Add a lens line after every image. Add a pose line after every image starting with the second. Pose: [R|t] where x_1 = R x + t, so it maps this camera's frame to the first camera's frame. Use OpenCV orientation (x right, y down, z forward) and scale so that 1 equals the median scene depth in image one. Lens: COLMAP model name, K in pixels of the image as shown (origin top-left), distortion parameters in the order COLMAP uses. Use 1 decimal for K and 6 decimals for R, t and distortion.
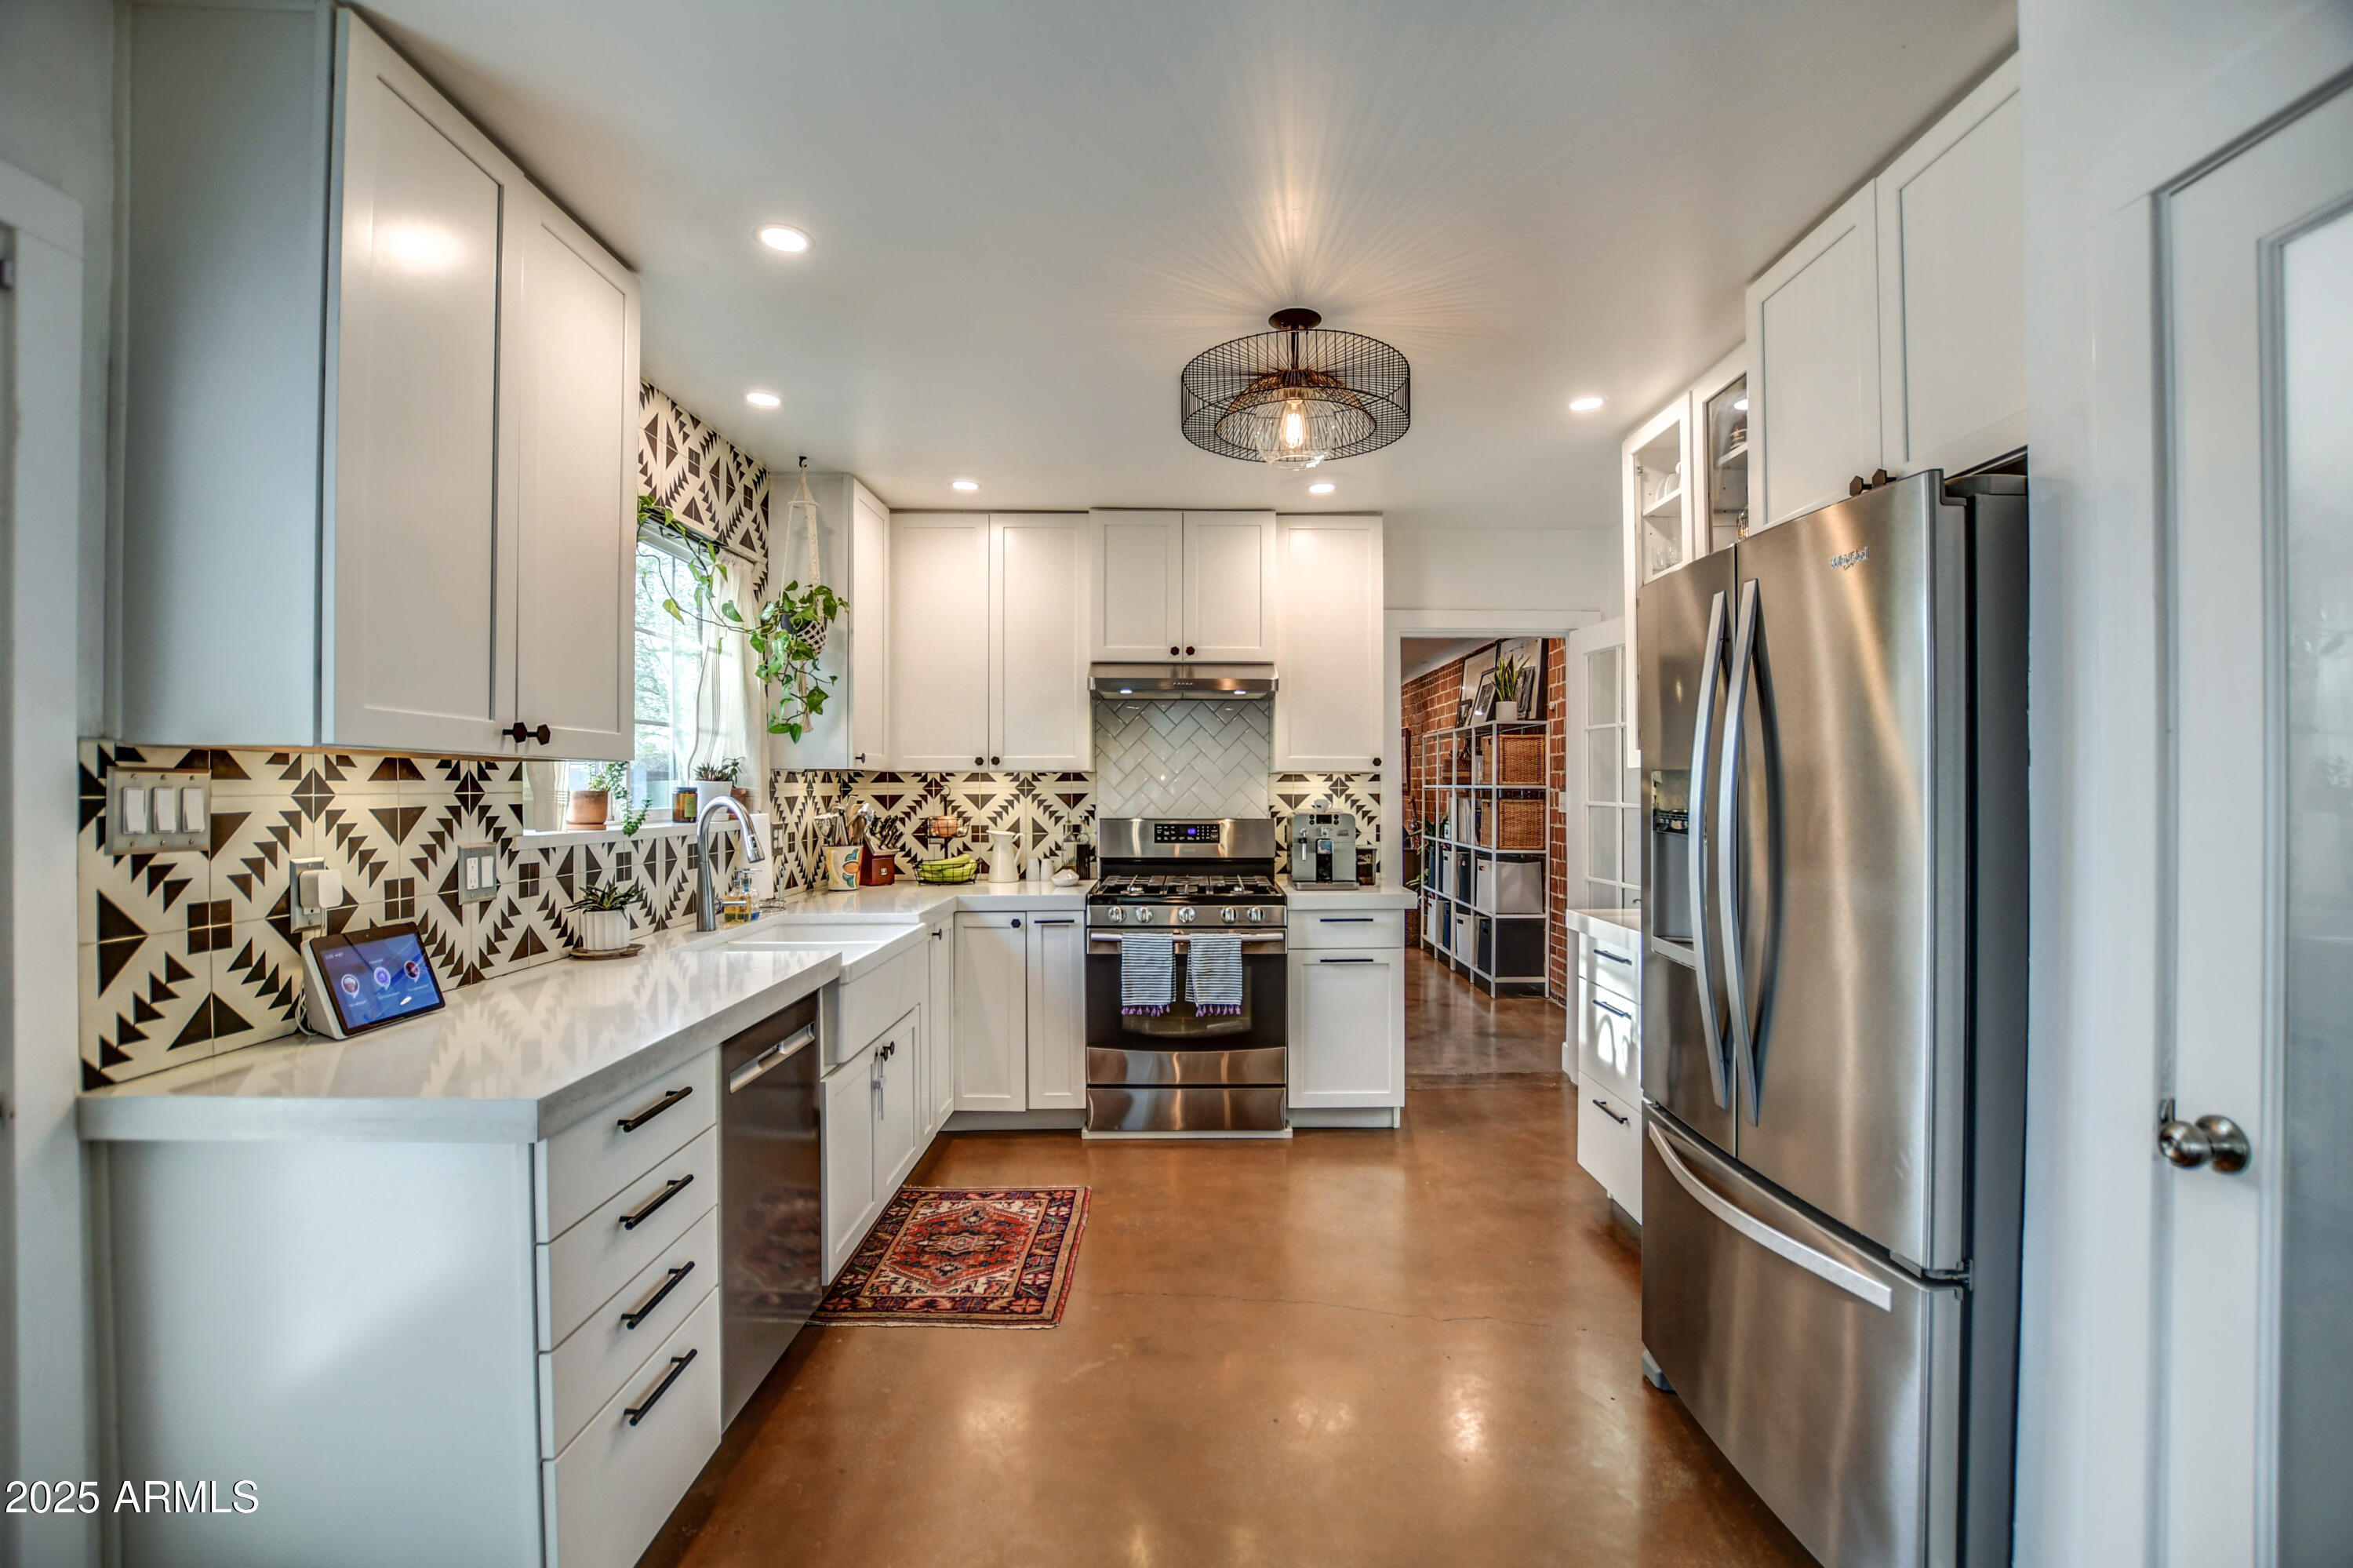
lens RADIAL K [[1049.0, 0, 1174.4], [0, 1049.0, 794.2], [0, 0, 1]] dist [-0.036019, 0.007346]
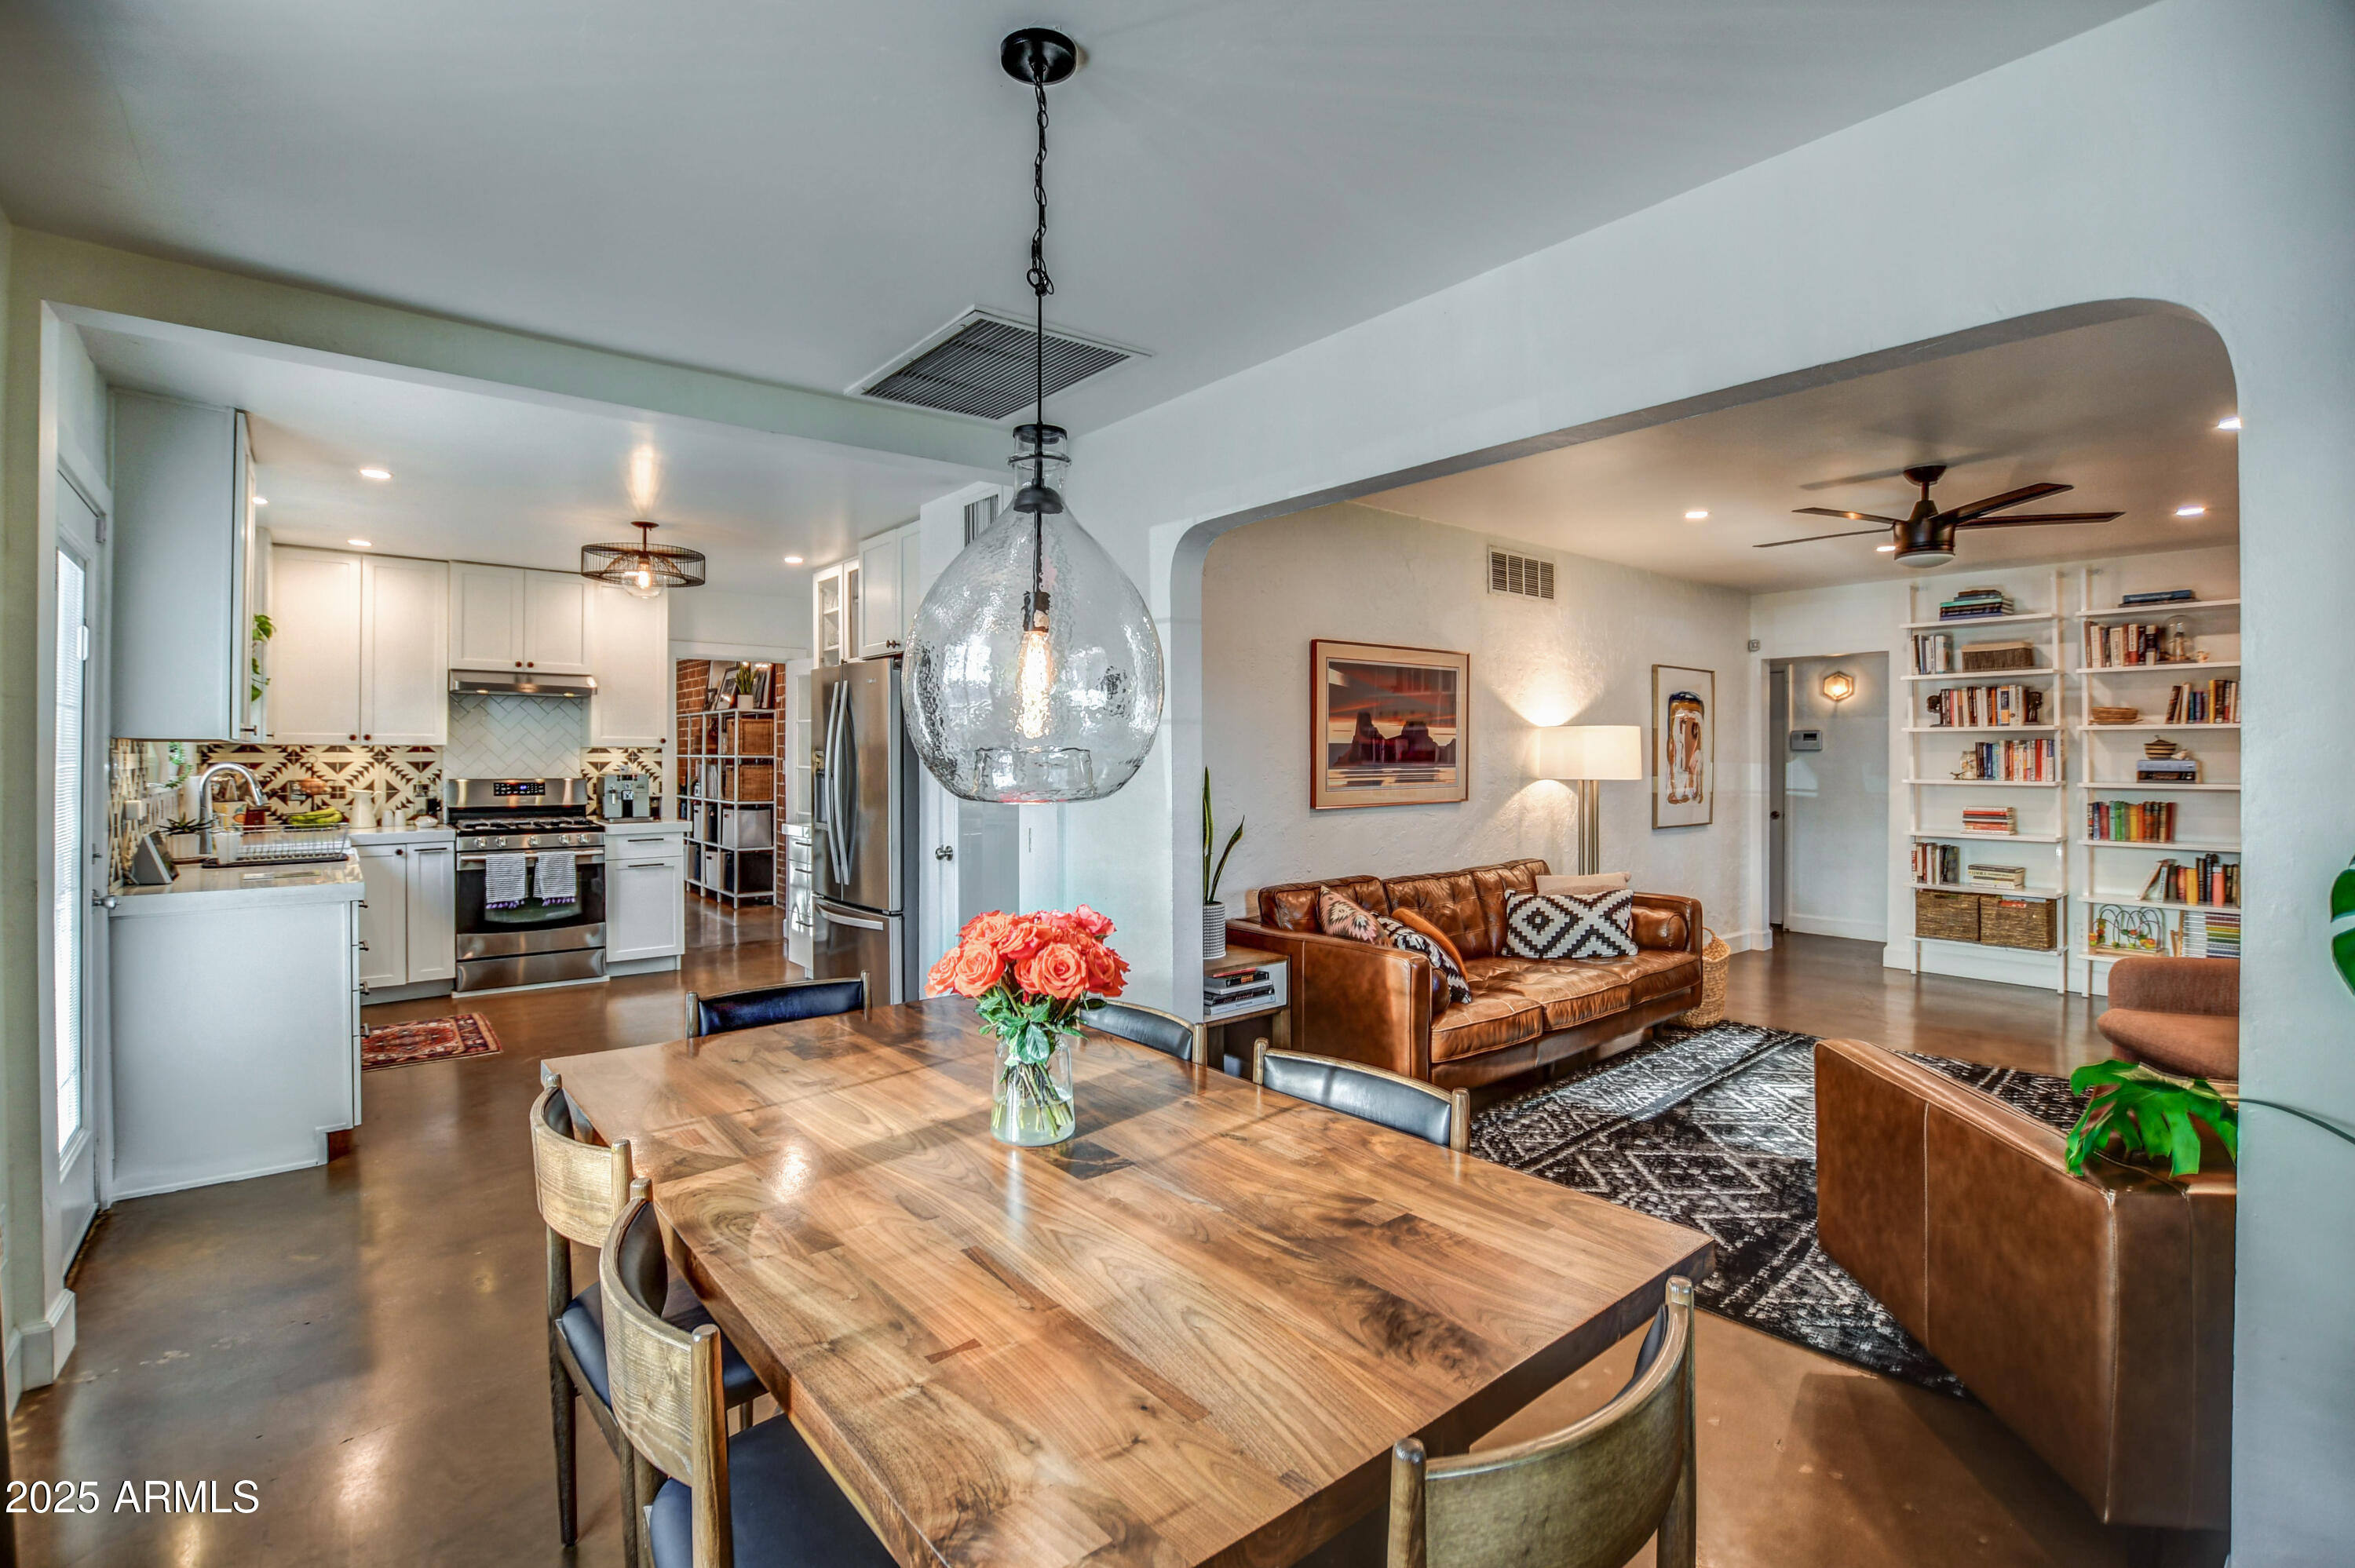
lens RADIAL K [[1083.8, 0, 1172.8], [0, 1083.8, 755.5], [0, 0, 1]] dist [-0.016670, -0.000256]
pose [[0.771327, 0.002620, 0.636434, -0.235987], [0.001209, 0.999984, -0.005581, 0.000669], [-0.636438, 0.005074, 0.771311, -0.698923]]
